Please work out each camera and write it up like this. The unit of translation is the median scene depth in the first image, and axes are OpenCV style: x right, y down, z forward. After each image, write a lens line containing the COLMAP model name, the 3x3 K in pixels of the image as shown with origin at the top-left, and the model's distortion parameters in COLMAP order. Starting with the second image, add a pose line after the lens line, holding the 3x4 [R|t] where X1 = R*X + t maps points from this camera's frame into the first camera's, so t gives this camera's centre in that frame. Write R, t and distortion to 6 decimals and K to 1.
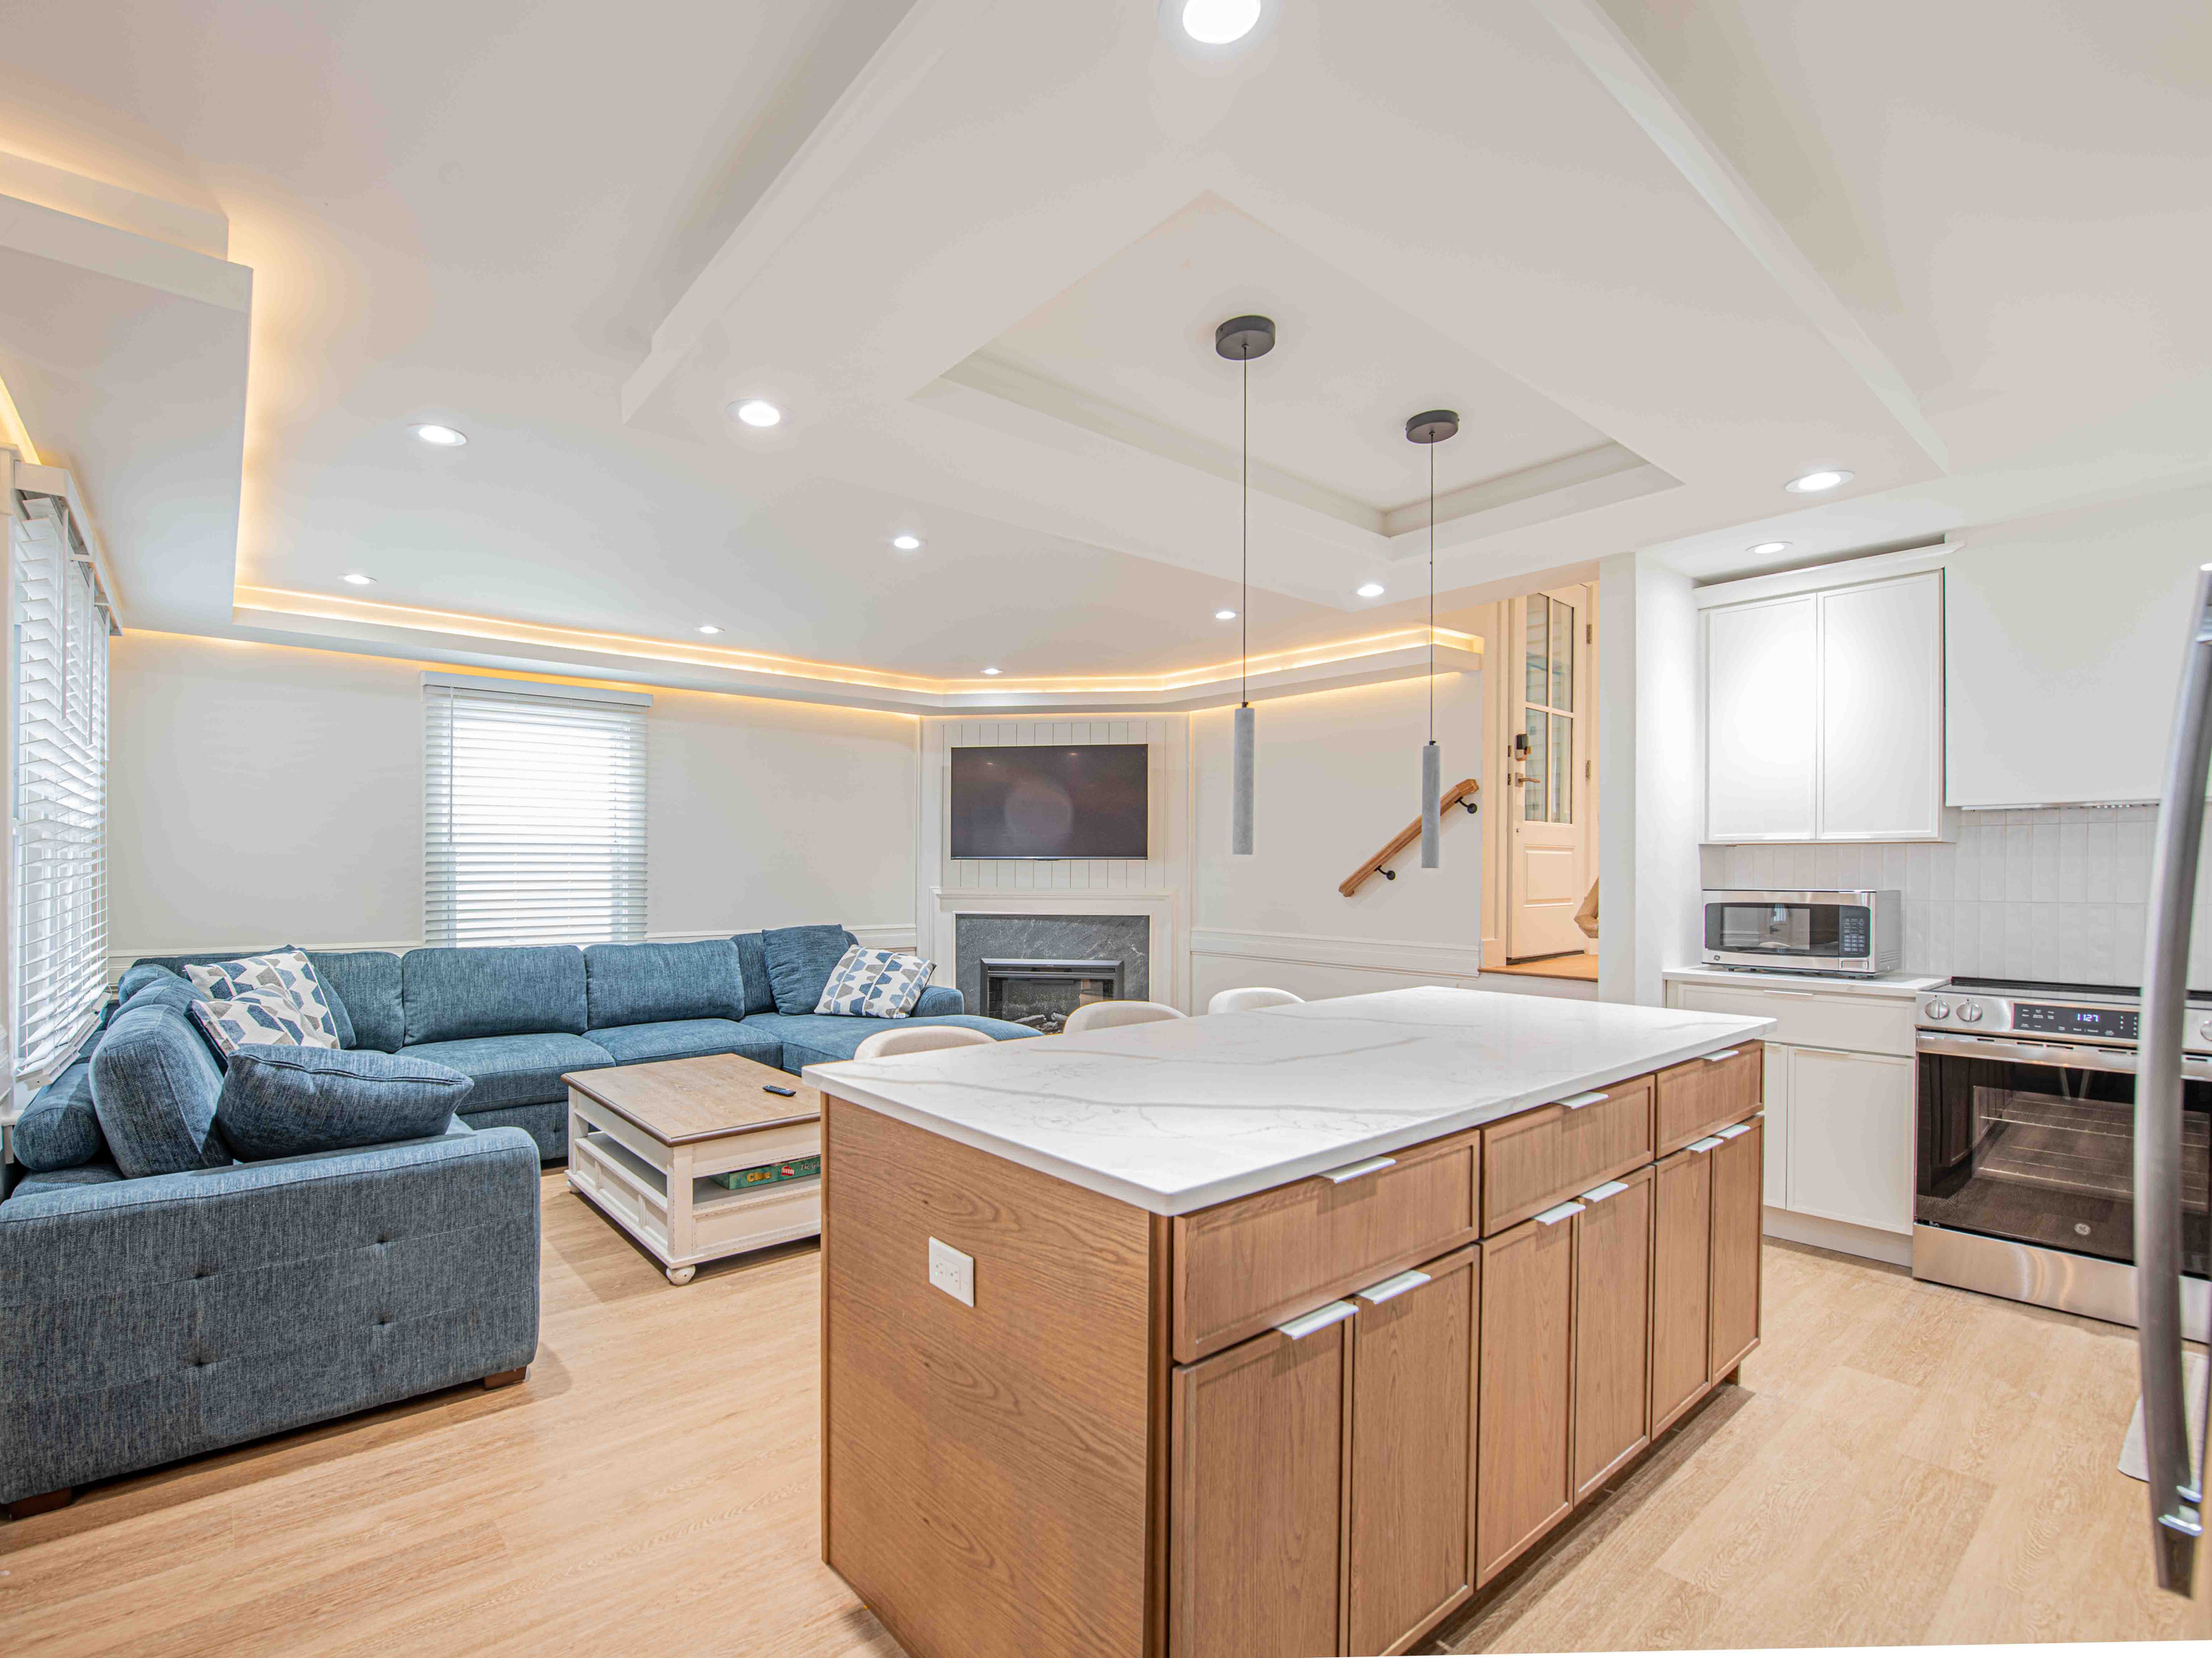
lens RADIAL K [[1041.8, 0, 1009.3], [0, 1041.8, 876.5], [0, 0, 1]] dist [-0.000594, -0.000090]
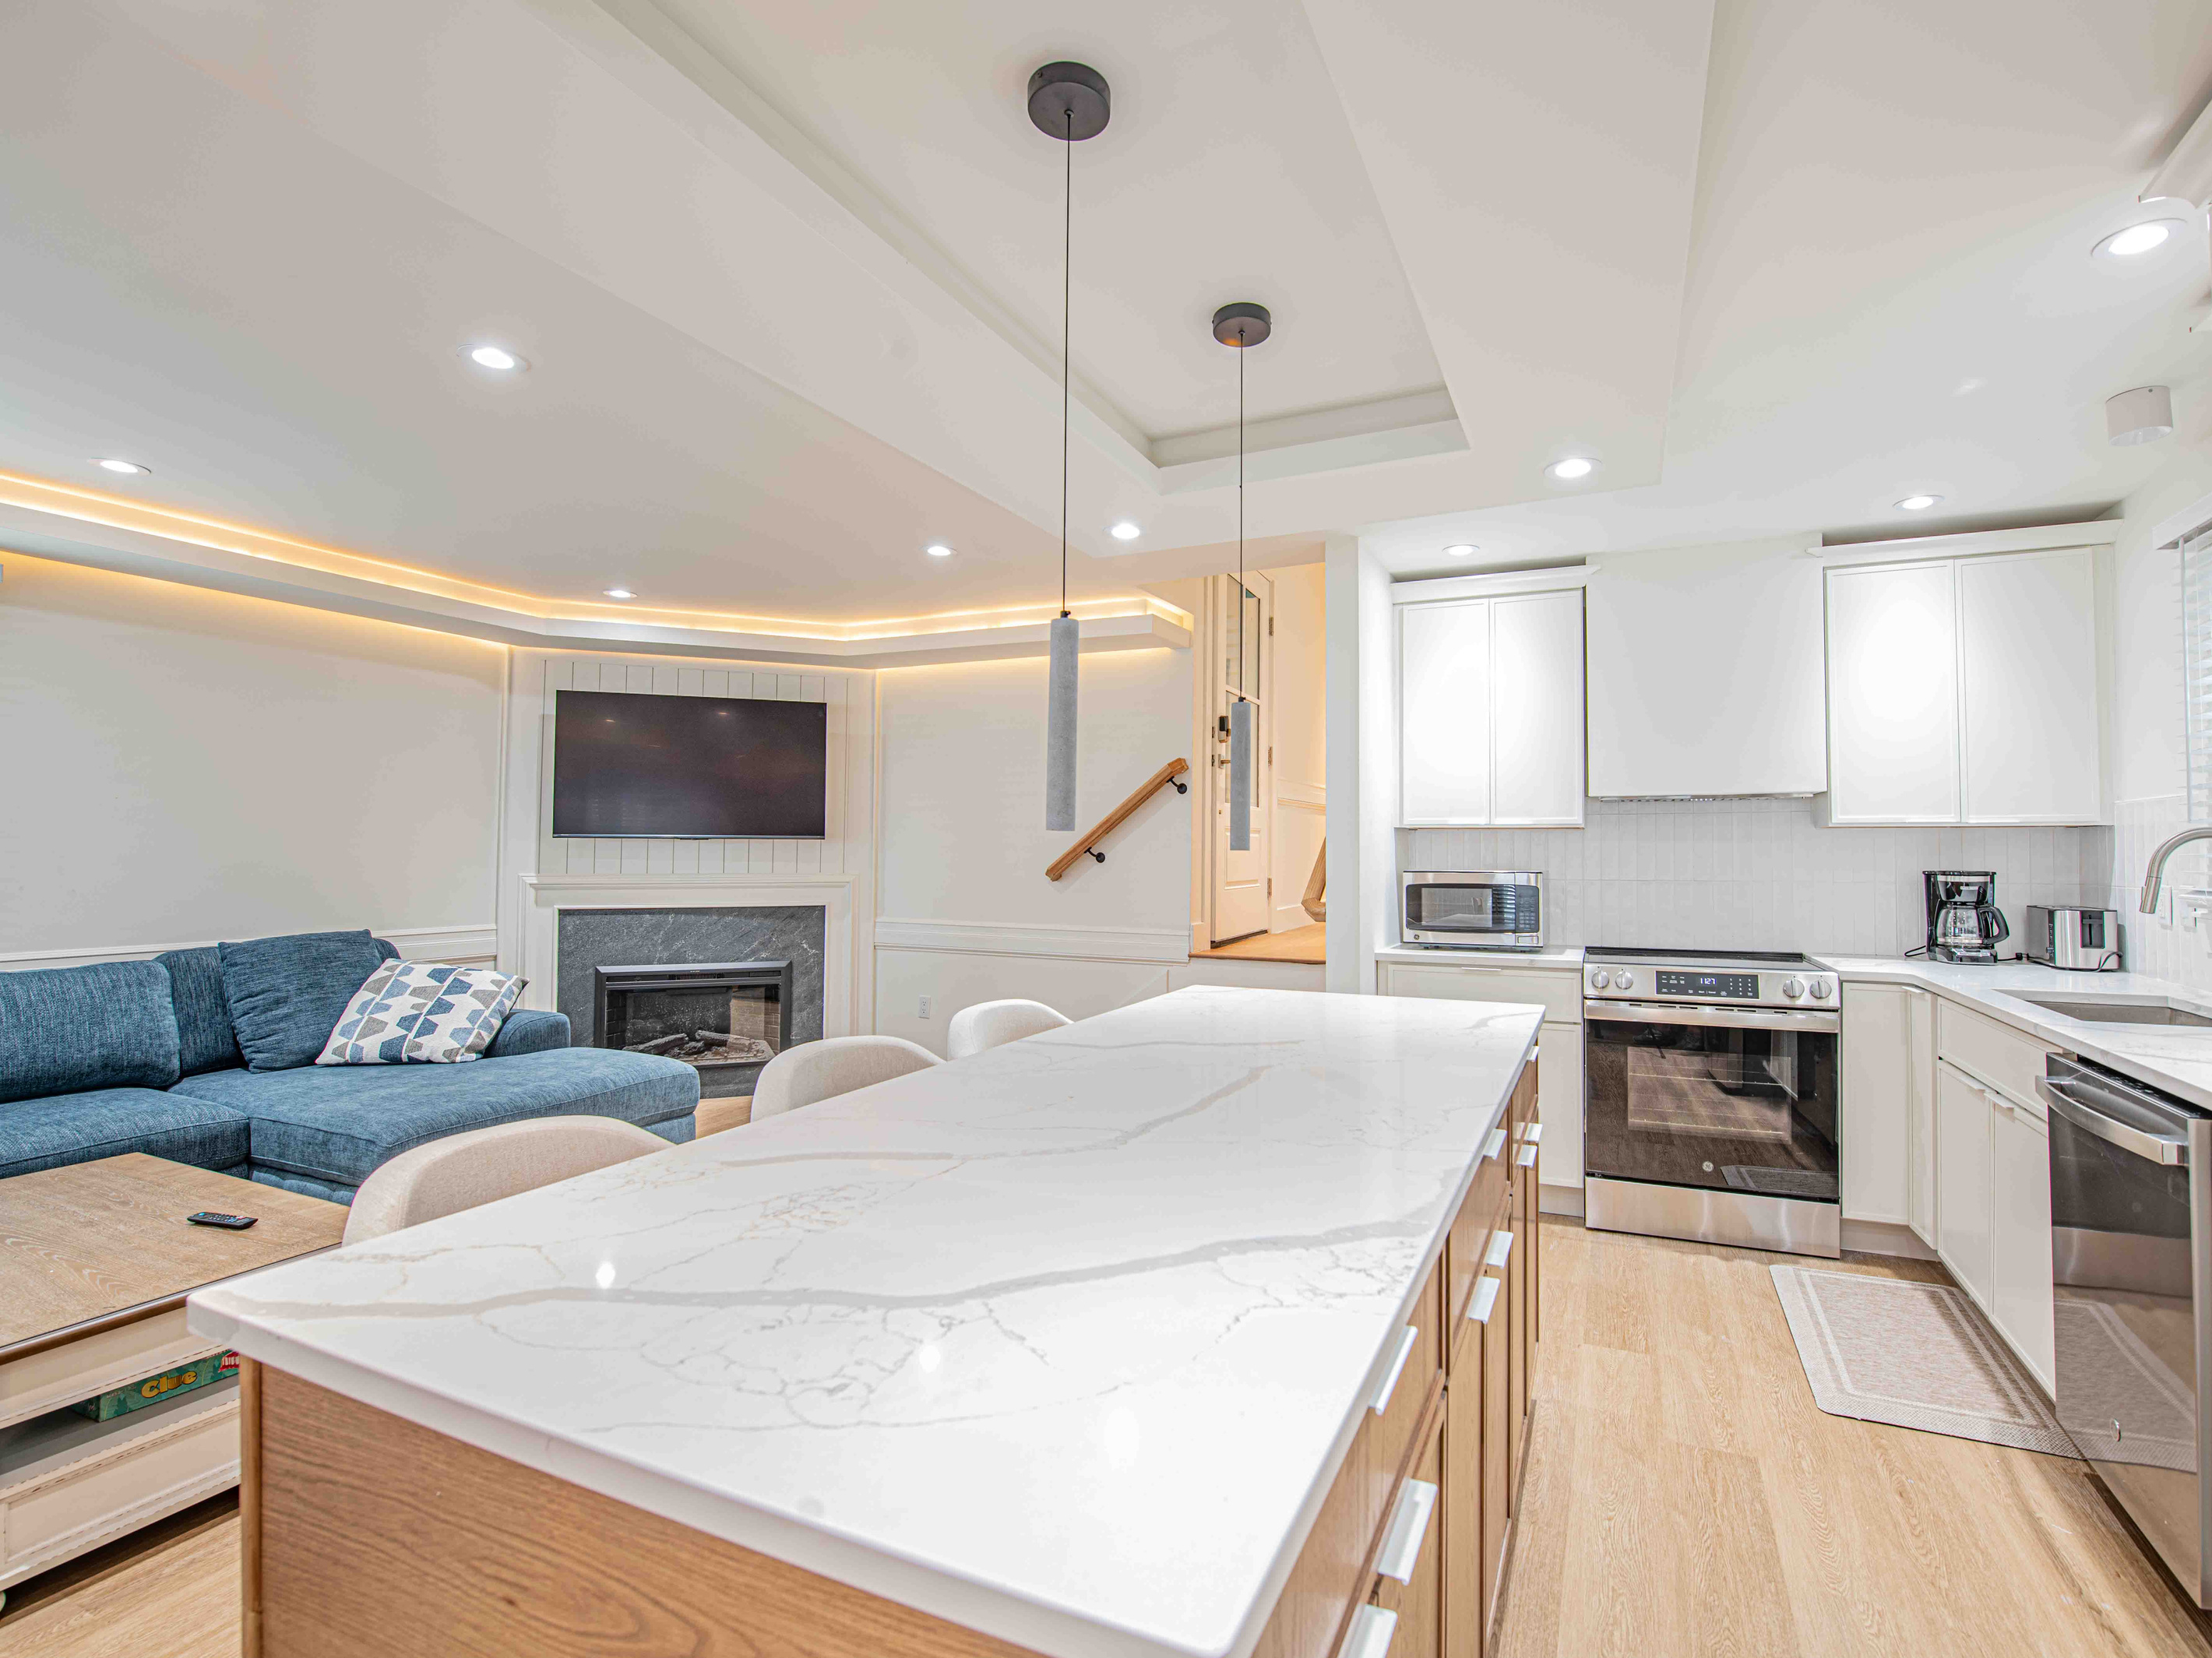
lens RADIAL K [[1030.2, 0, 1181.8], [0, 1030.2, 820.7], [0, 0, 1]] dist [-0.011849, -0.003797]
pose [[0.878276, 0.015363, 0.477907, -0.013087], [0.001817, 0.999369, -0.035465, -0.001501], [-0.478150, 0.032016, 0.877694, 0.154084]]
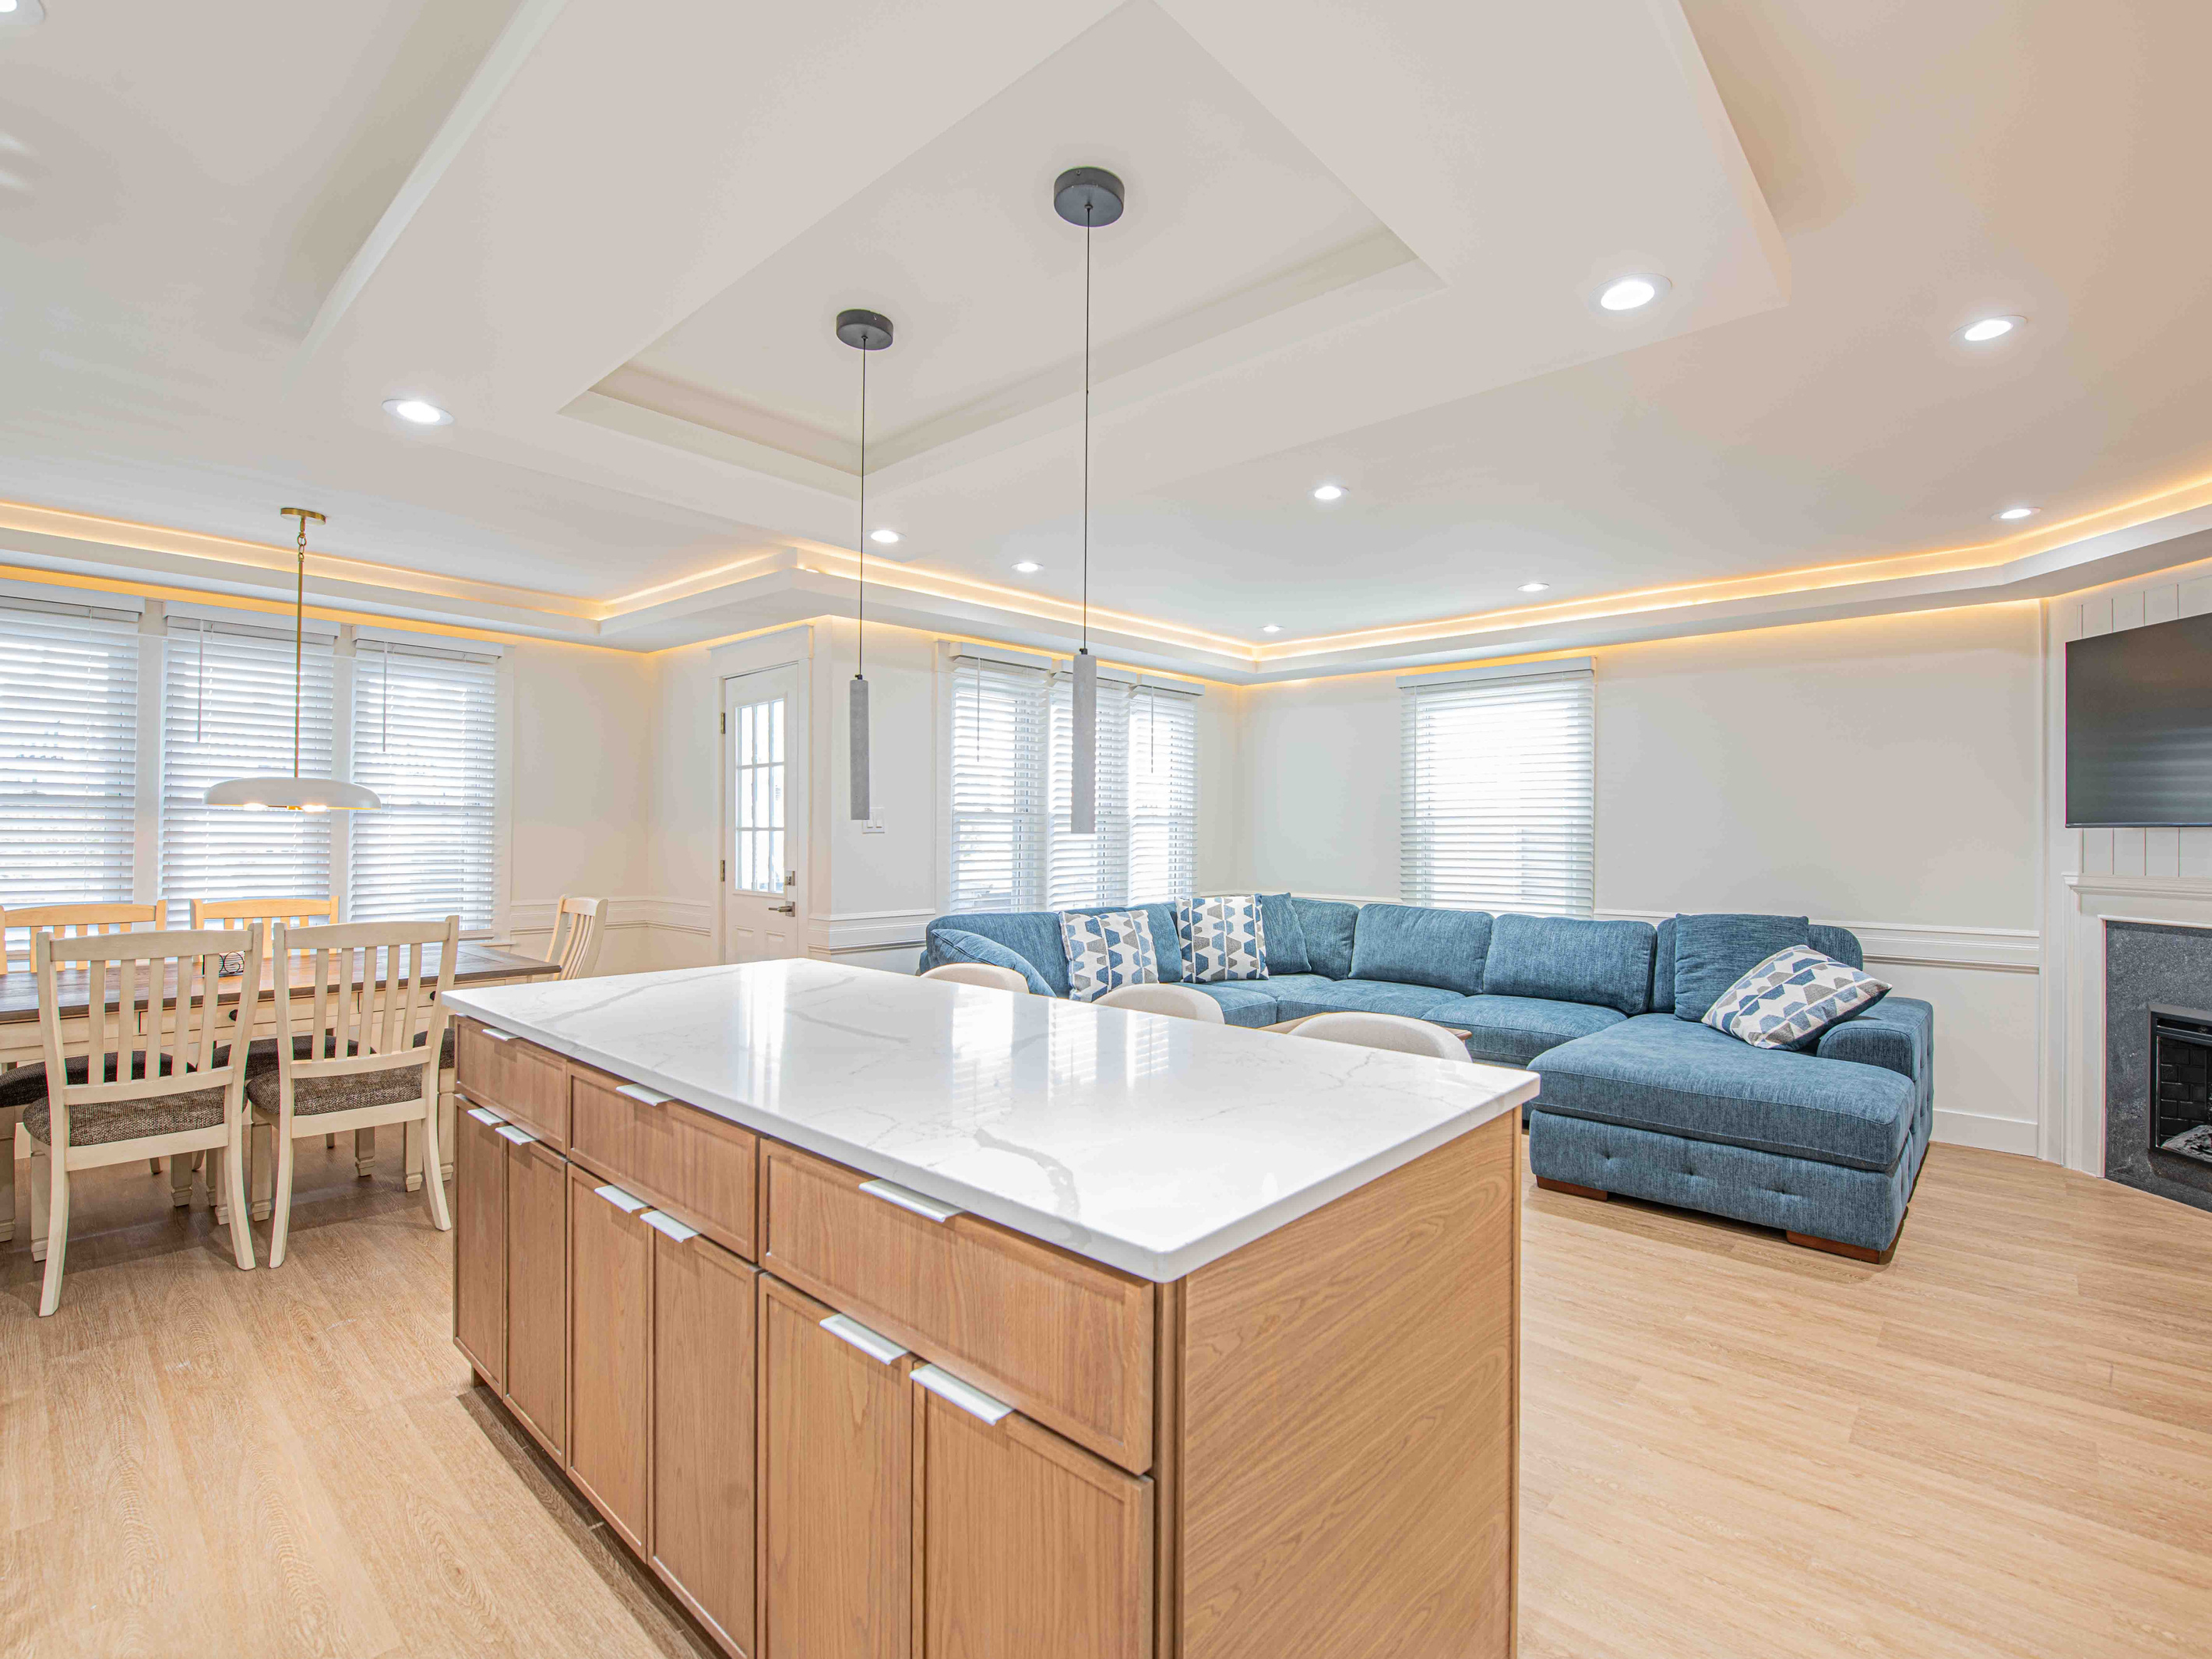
lens RADIAL K [[1019.3, 0, 1145.2], [0, 1019.3, 824.2], [0, 0, 1]] dist [-0.018687, -0.001093]
pose [[0.187312, -0.011968, -0.982228, 0.497326], [-0.013473, 0.999800, -0.014752, -0.003130], [0.982208, 0.015997, 0.187113, 0.438762]]
